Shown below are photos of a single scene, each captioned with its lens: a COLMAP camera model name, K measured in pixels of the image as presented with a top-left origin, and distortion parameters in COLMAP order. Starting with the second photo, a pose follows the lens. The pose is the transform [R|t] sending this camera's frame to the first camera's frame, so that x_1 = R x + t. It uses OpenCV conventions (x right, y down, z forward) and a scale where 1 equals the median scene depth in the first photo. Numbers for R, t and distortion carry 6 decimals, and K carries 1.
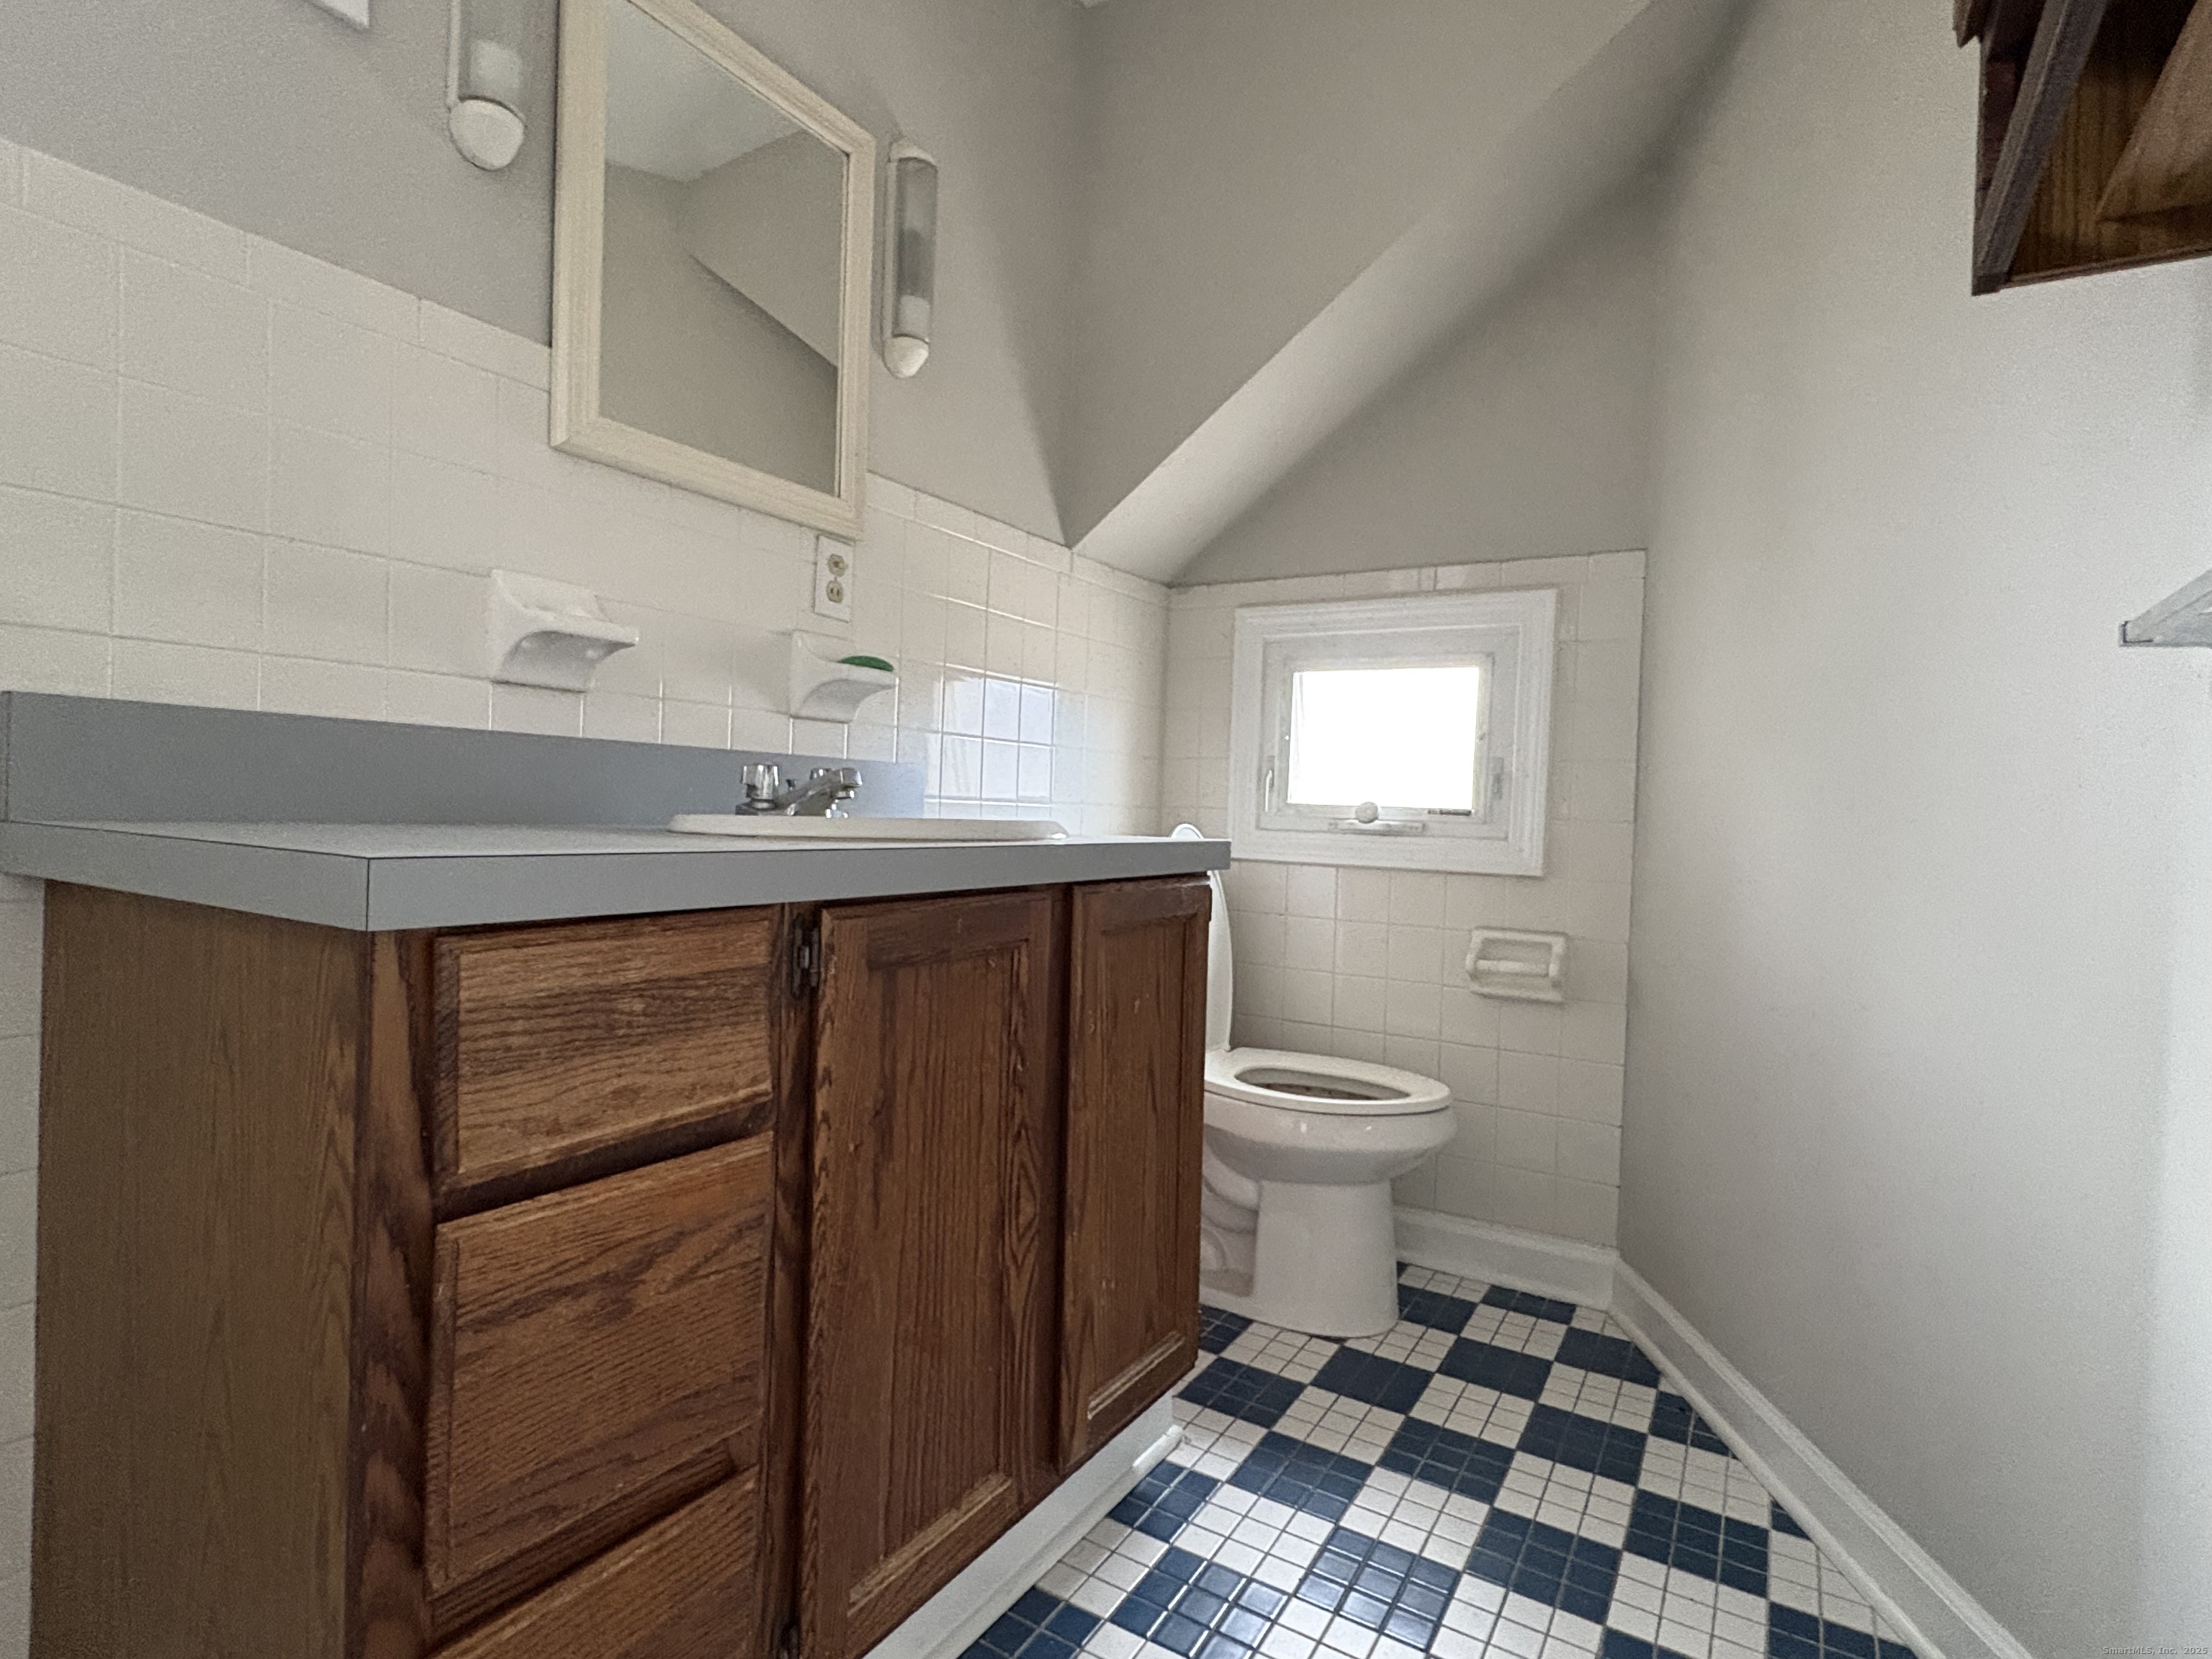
lens RADIAL K [[1143.7, 0, 1103.4], [0, 1143.7, 835.8], [0, 0, 1]] dist [0.002197, 0.000596]
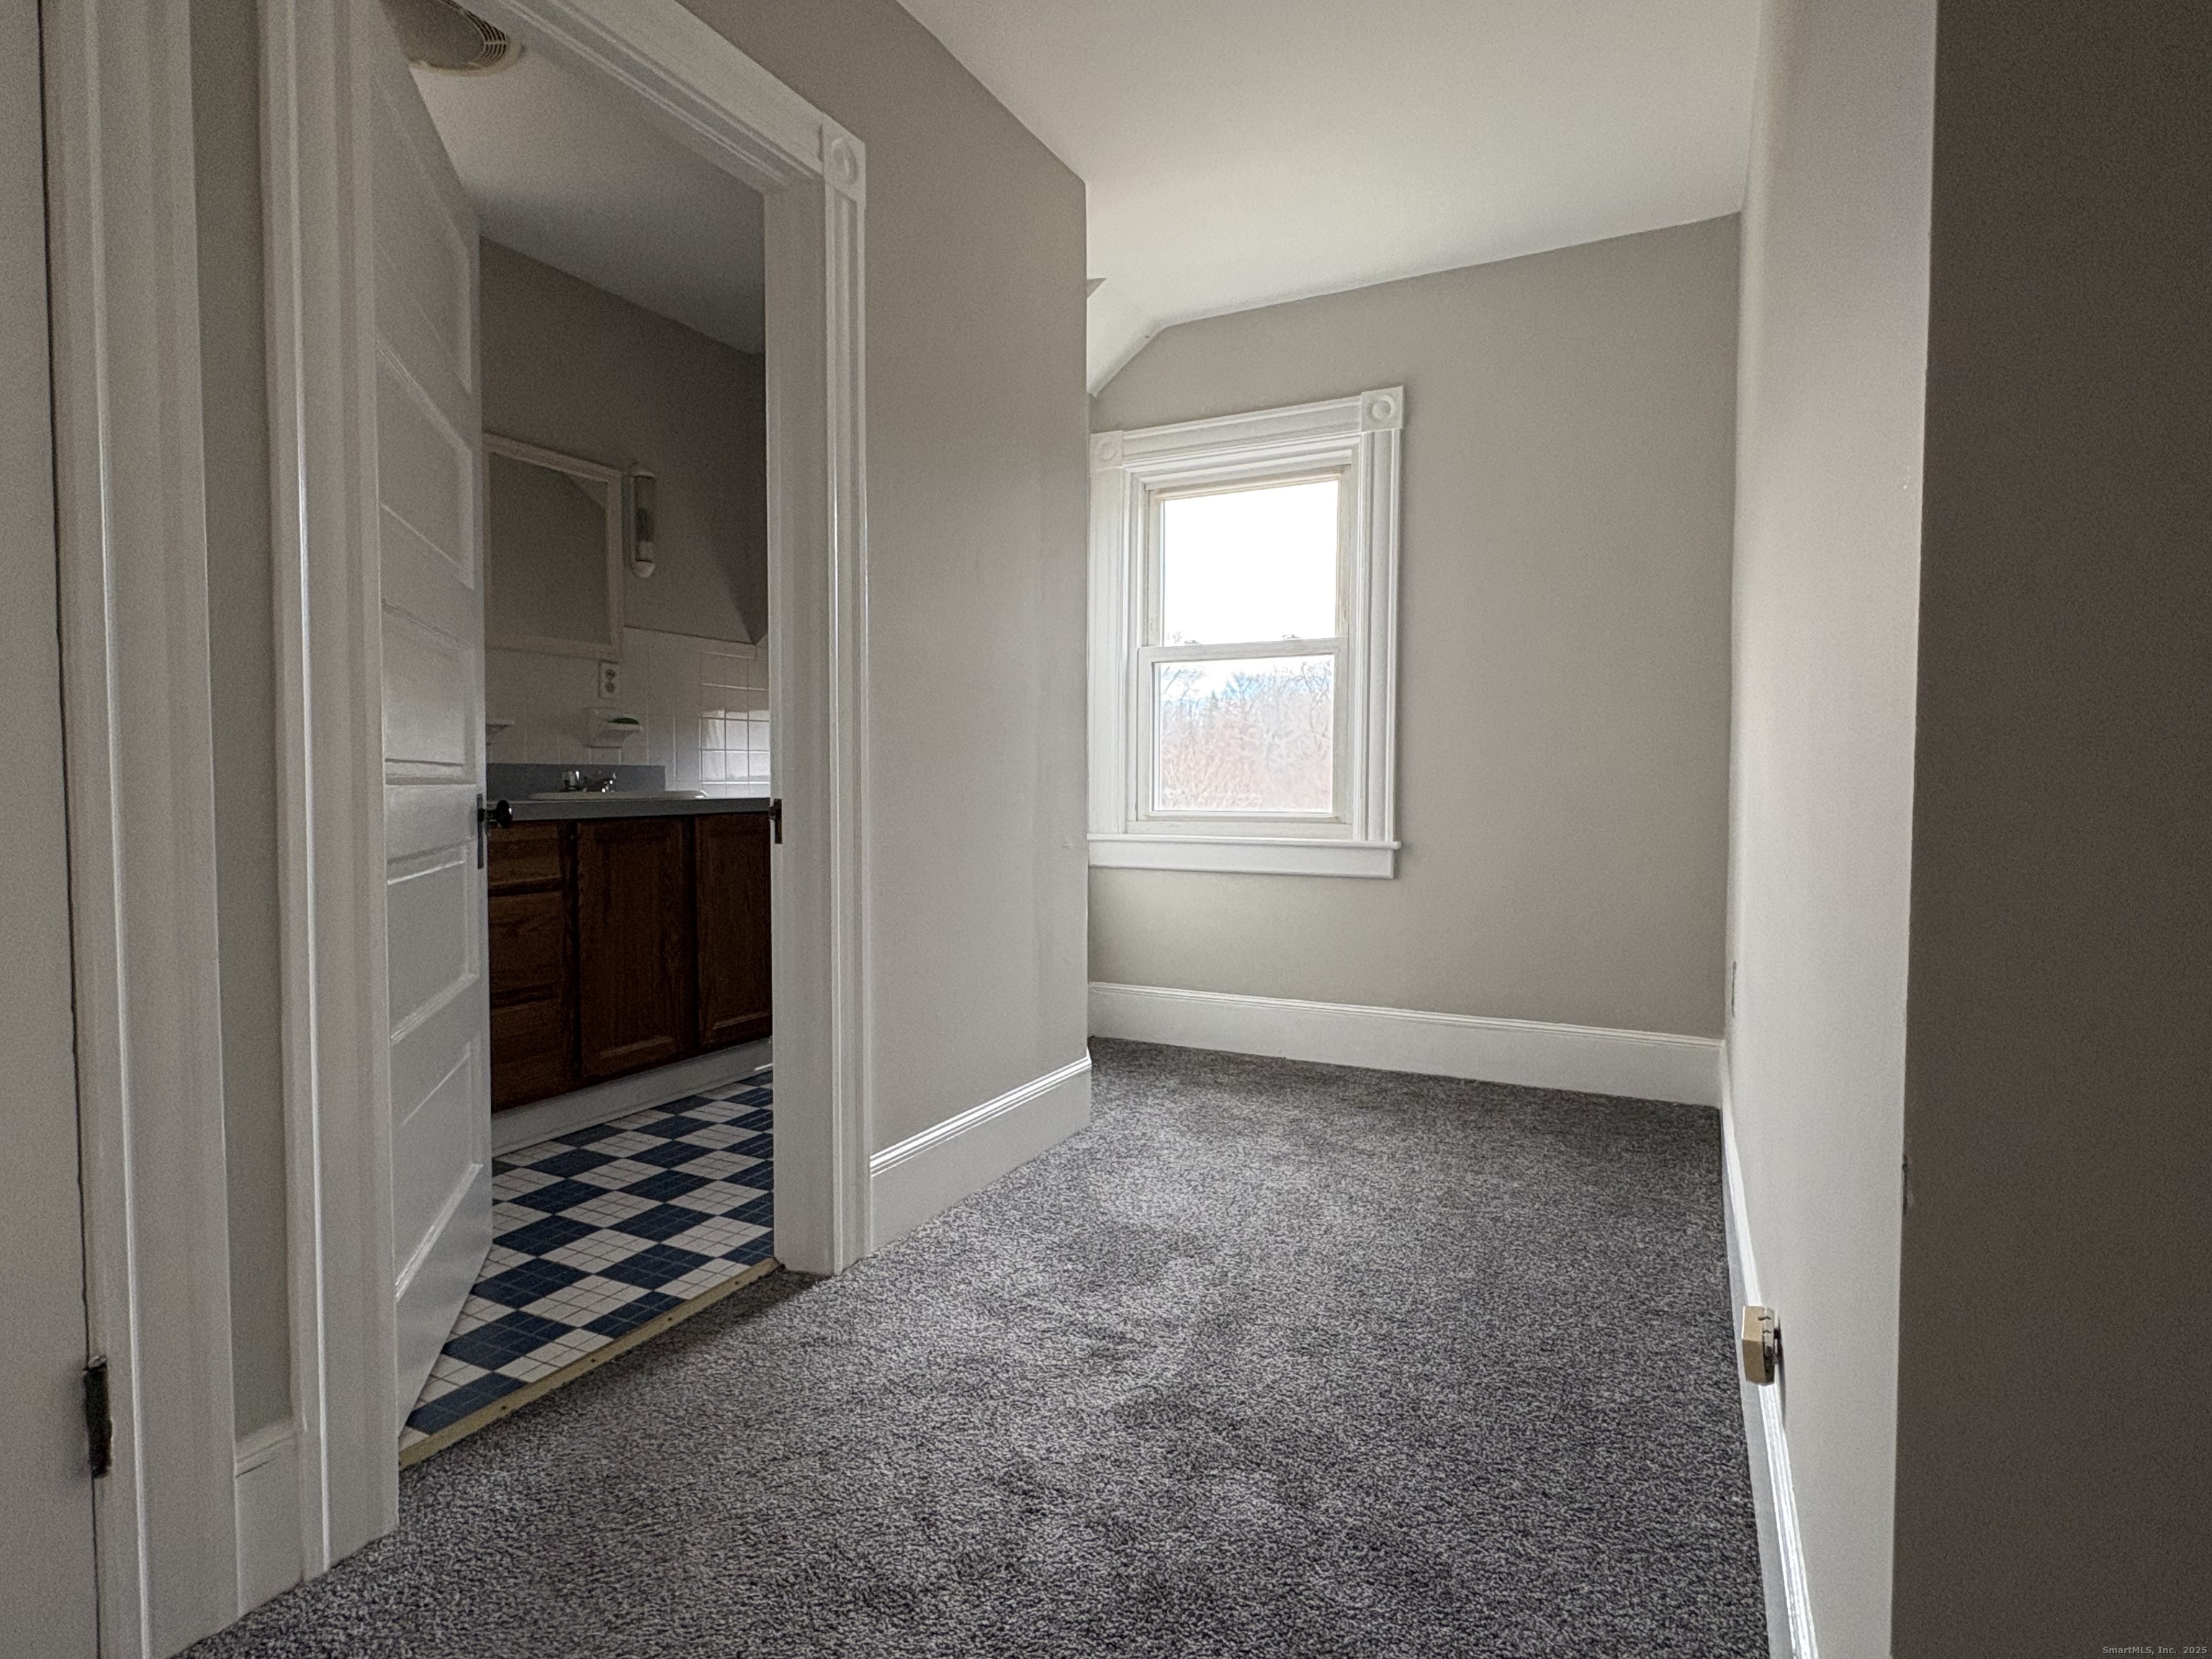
lens RADIAL K [[1143.7, 0, 1105.7], [0, 1143.7, 820.3], [0, 0, 1]] dist [0.002197, 0.000596]
pose [[0.996645, -0.038545, 0.072196, 0.626696], [0.037580, 0.999186, 0.014674, 0.046060], [-0.072703, -0.011911, 0.997282, -1.435646]]
